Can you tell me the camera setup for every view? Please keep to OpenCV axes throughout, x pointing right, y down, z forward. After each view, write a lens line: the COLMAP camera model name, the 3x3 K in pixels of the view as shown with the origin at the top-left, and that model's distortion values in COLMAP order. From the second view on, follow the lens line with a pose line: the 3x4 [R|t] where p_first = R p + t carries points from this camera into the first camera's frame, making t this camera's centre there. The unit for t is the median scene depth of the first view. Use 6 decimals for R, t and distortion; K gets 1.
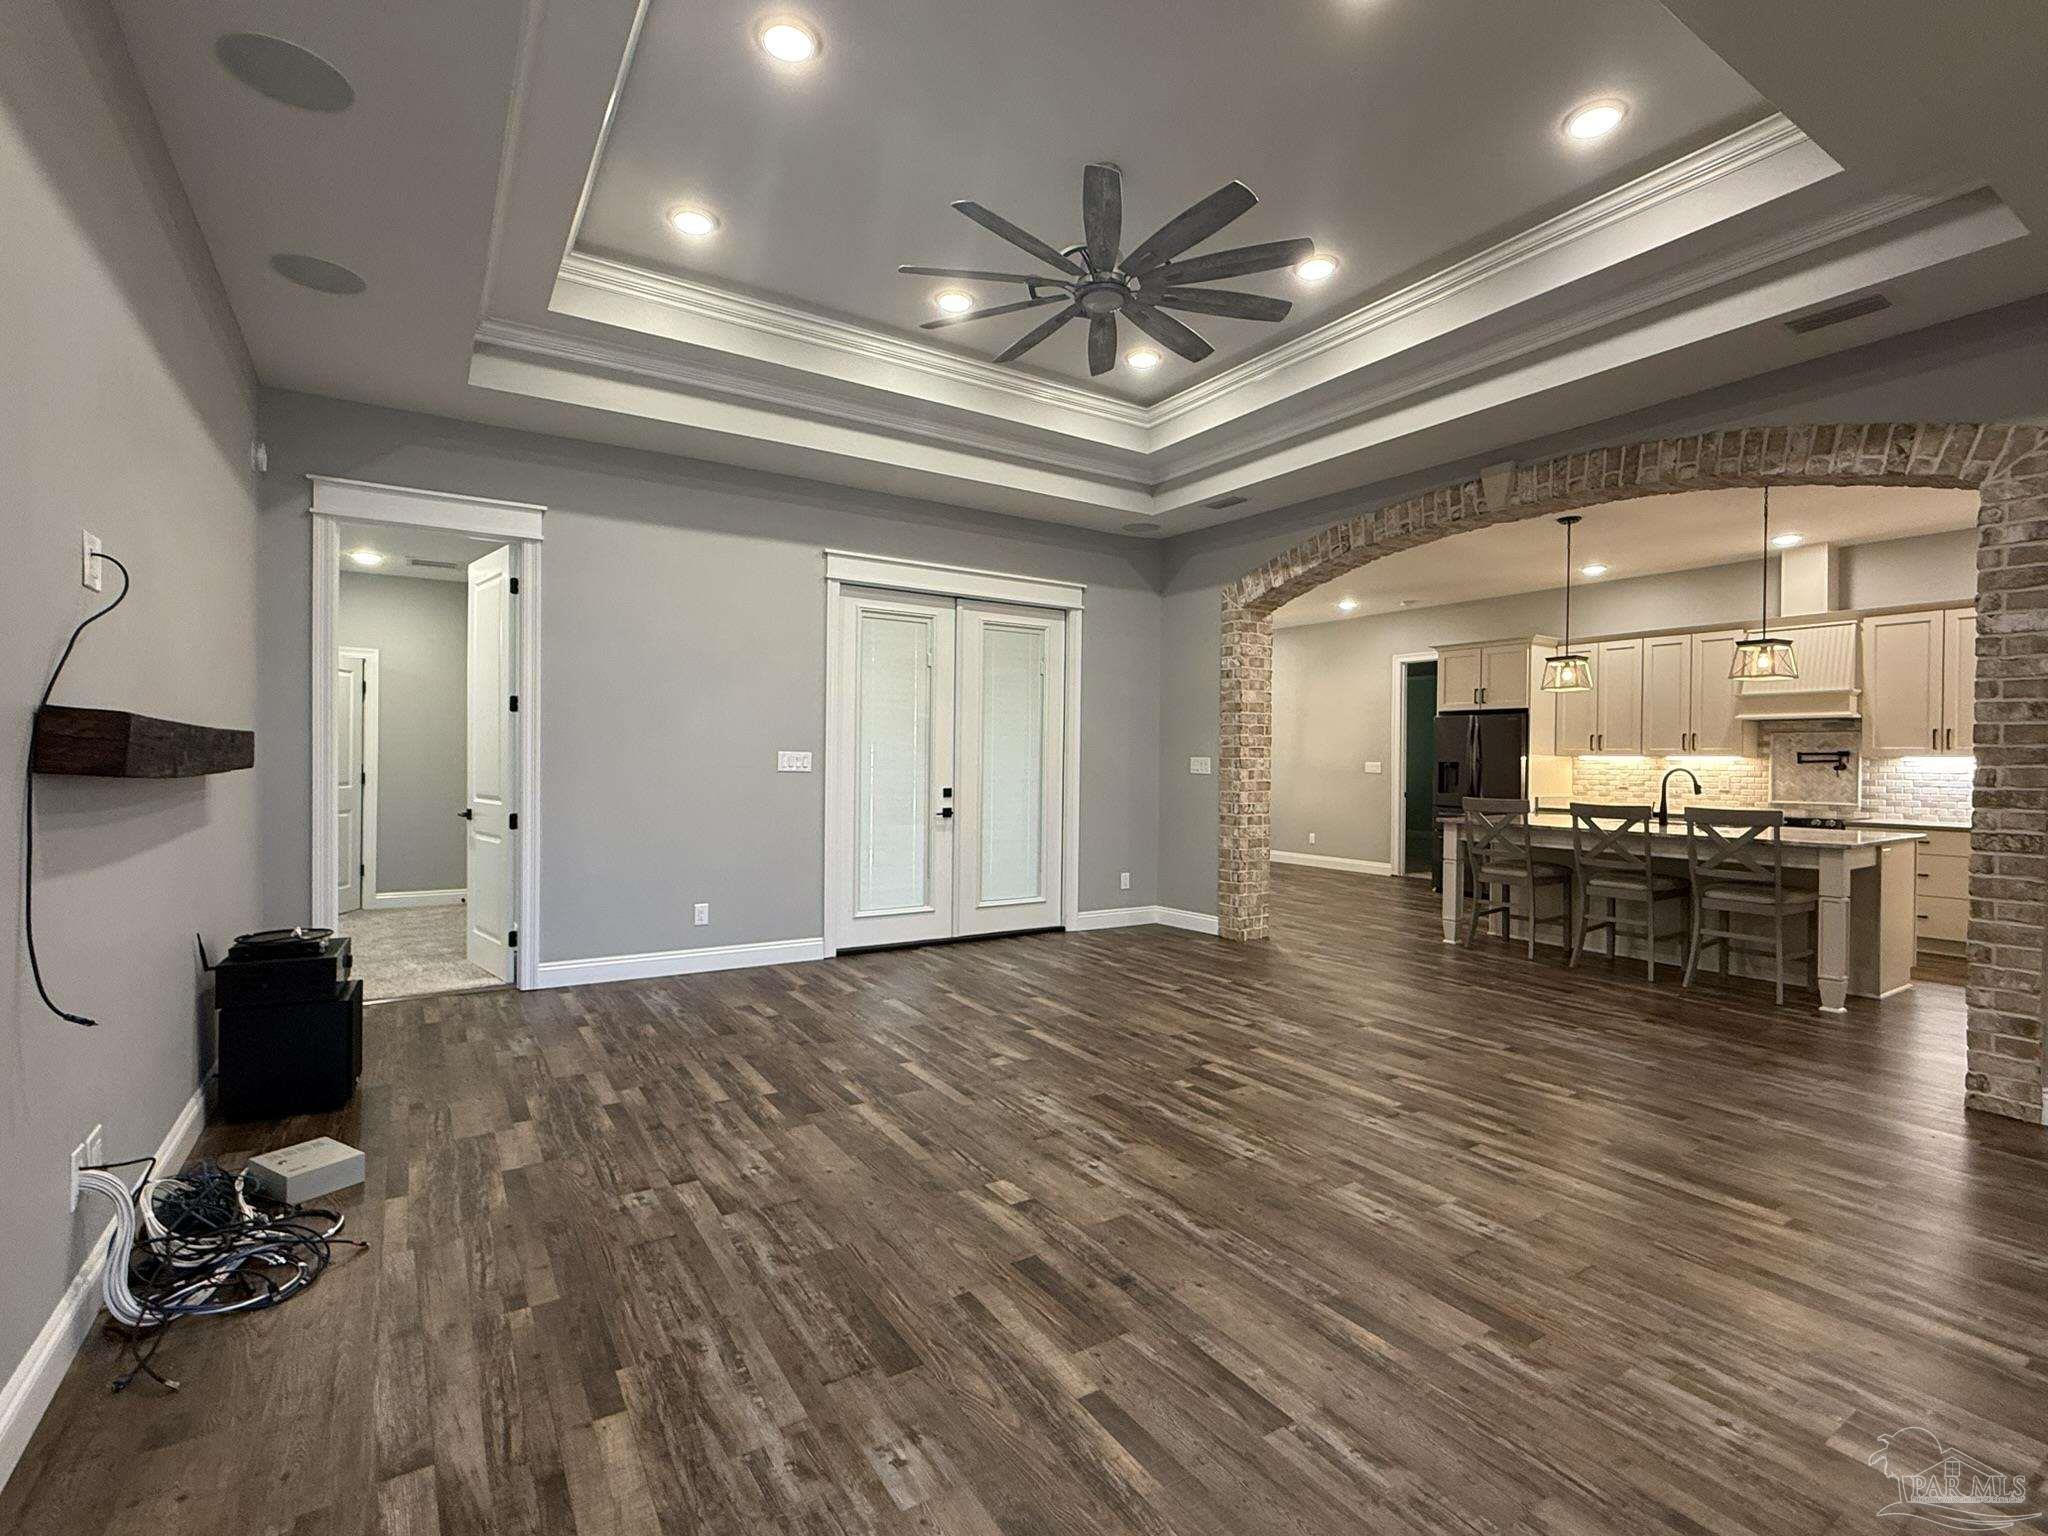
lens RADIAL K [[943.3, 0, 1024.7], [0, 943.3, 763.2], [0, 0, 1]] dist [0.000515, 0.000289]
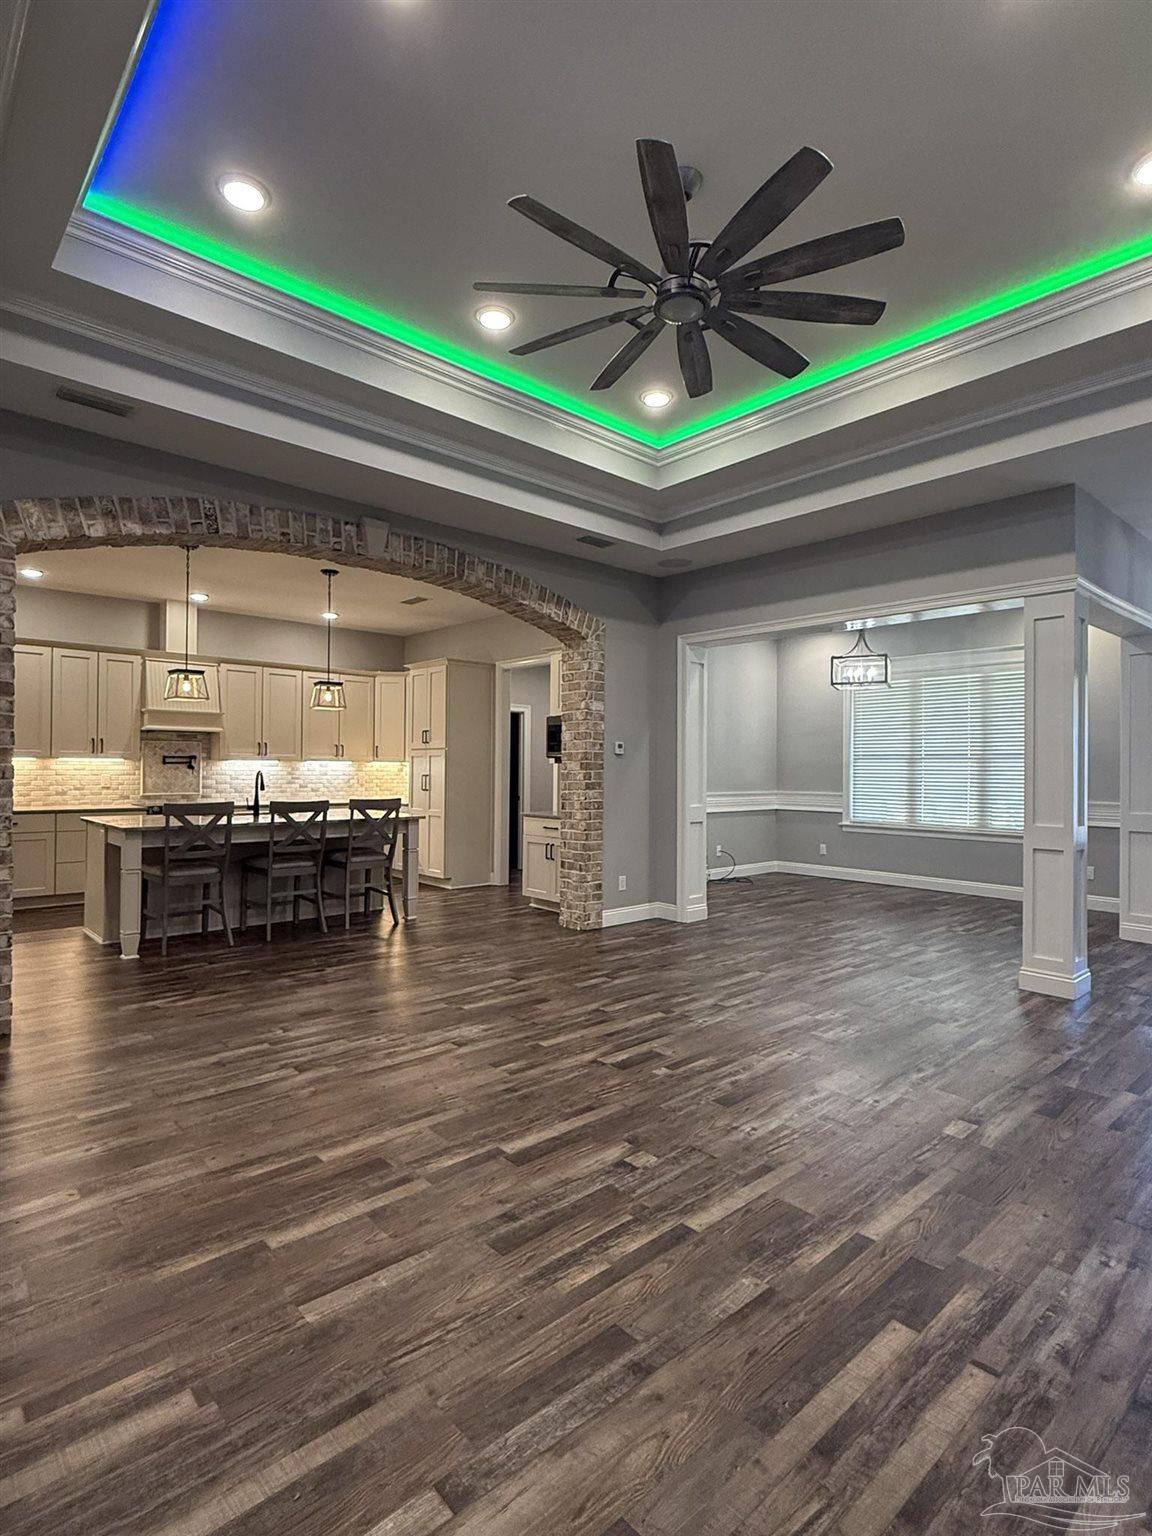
lens RADIAL K [[778.1, 0, 579.4], [0, 778.1, 764.3], [0, 0, 1]] dist [0.000771, -0.001958]
pose [[-0.158389, -0.006730, 0.987354, -0.593453], [-0.007056, 0.999959, 0.005684, -0.017433], [-0.987352, -0.006067, -0.158430, 1.041635]]
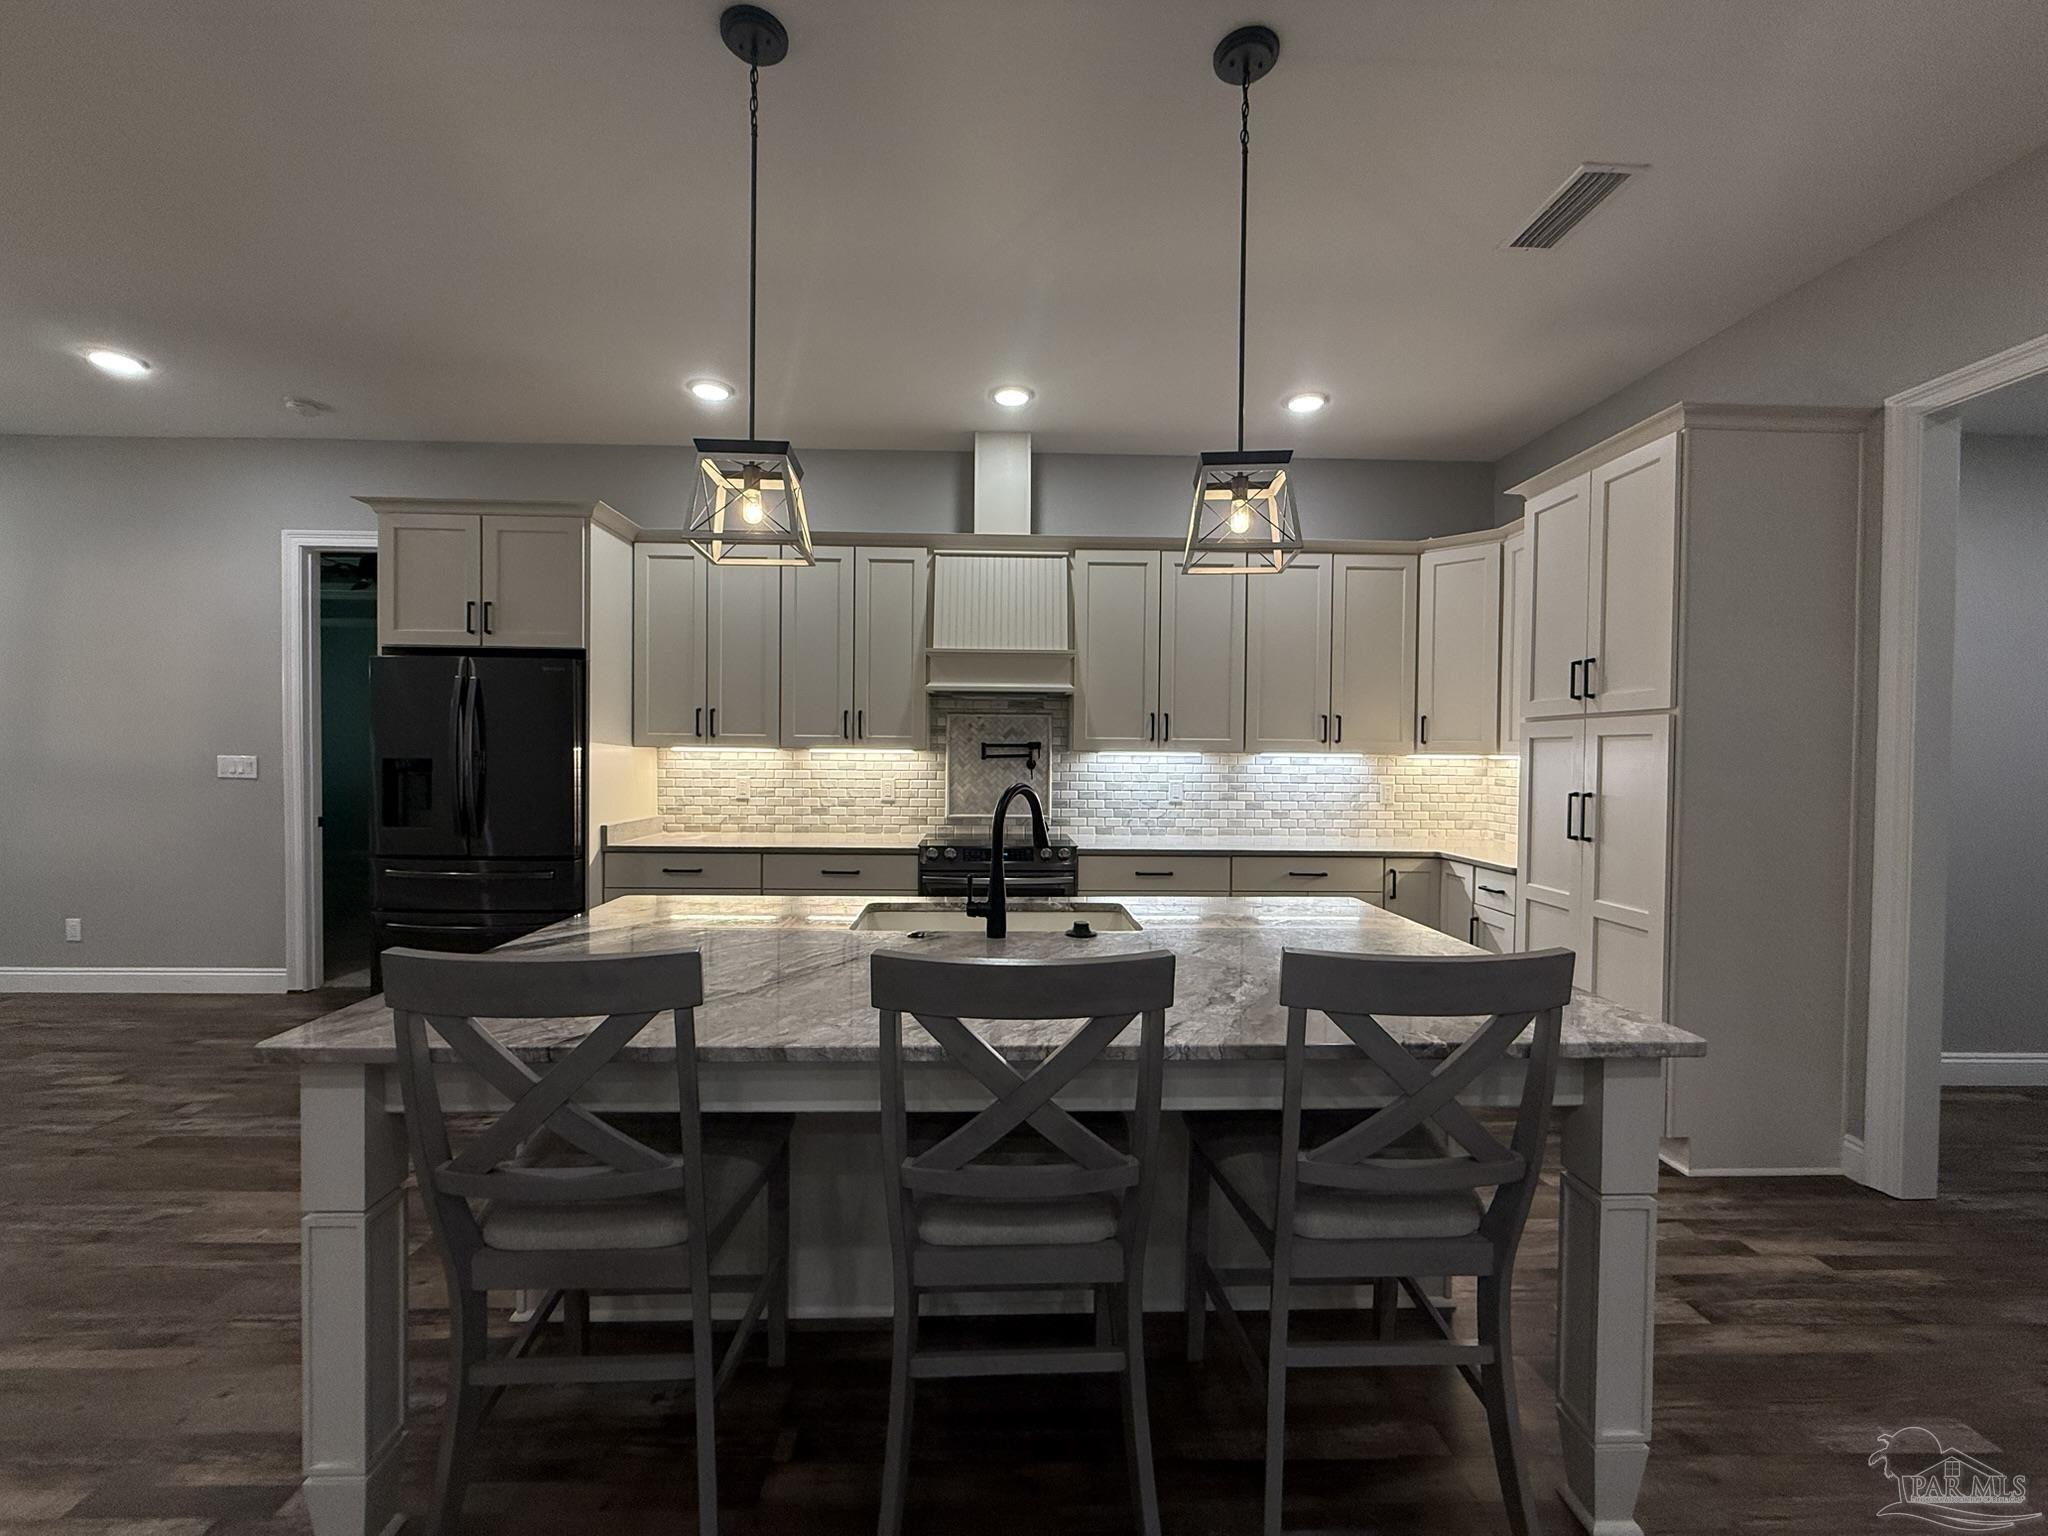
lens RADIAL K [[819.2, 0, 1022.1], [0, 819.2, 767.3], [0, 0, 1]] dist [0.008524, -0.000026]
pose [[0.519043, -0.019521, 0.854525, 0.566440], [-0.001336, 0.999719, 0.023650, -0.014177], [-0.854747, -0.013417, 0.518872, 1.157879]]
